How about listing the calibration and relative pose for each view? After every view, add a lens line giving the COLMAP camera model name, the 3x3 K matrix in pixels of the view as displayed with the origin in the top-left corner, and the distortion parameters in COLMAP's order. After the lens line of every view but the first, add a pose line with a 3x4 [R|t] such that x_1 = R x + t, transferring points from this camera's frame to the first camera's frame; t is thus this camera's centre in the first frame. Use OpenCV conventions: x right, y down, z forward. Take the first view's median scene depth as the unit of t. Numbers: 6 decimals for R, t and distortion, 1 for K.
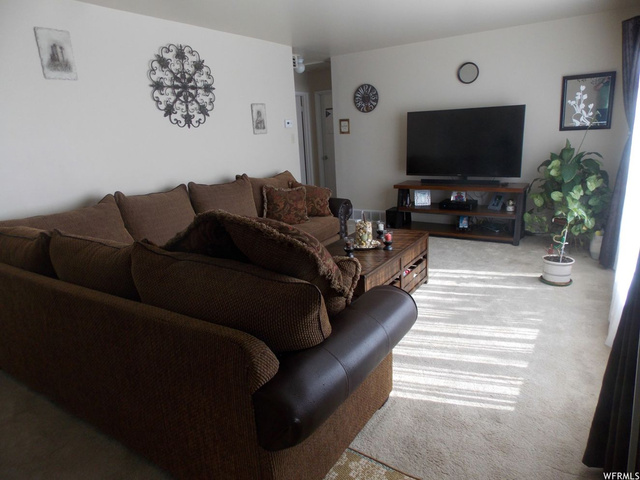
lens RADIAL K [[423.5, 0, 317.0], [0, 423.5, 236.8], [0, 0, 1]] dist [-0.006609, -0.001769]
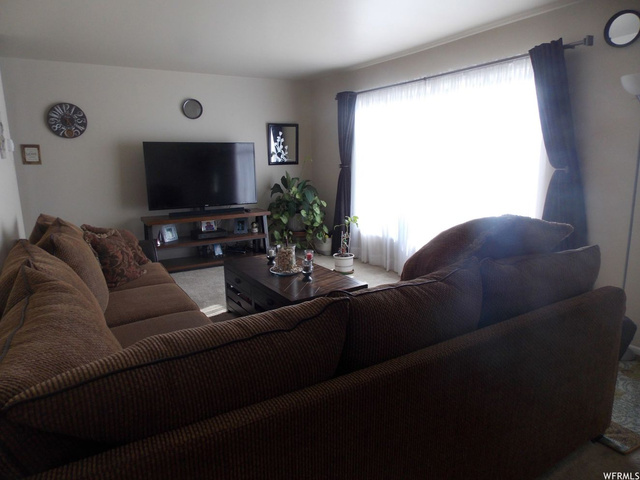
lens RADIAL K [[423.5, 0, 317.0], [0, 423.5, 236.8], [0, 0, 1]] dist [-0.006609, -0.001769]
pose [[0.437676, -0.125042, 0.890396, -0.464710], [0.207512, 0.977596, 0.035285, -0.050844], [-0.874859, 0.169325, 0.453818, 0.303010]]
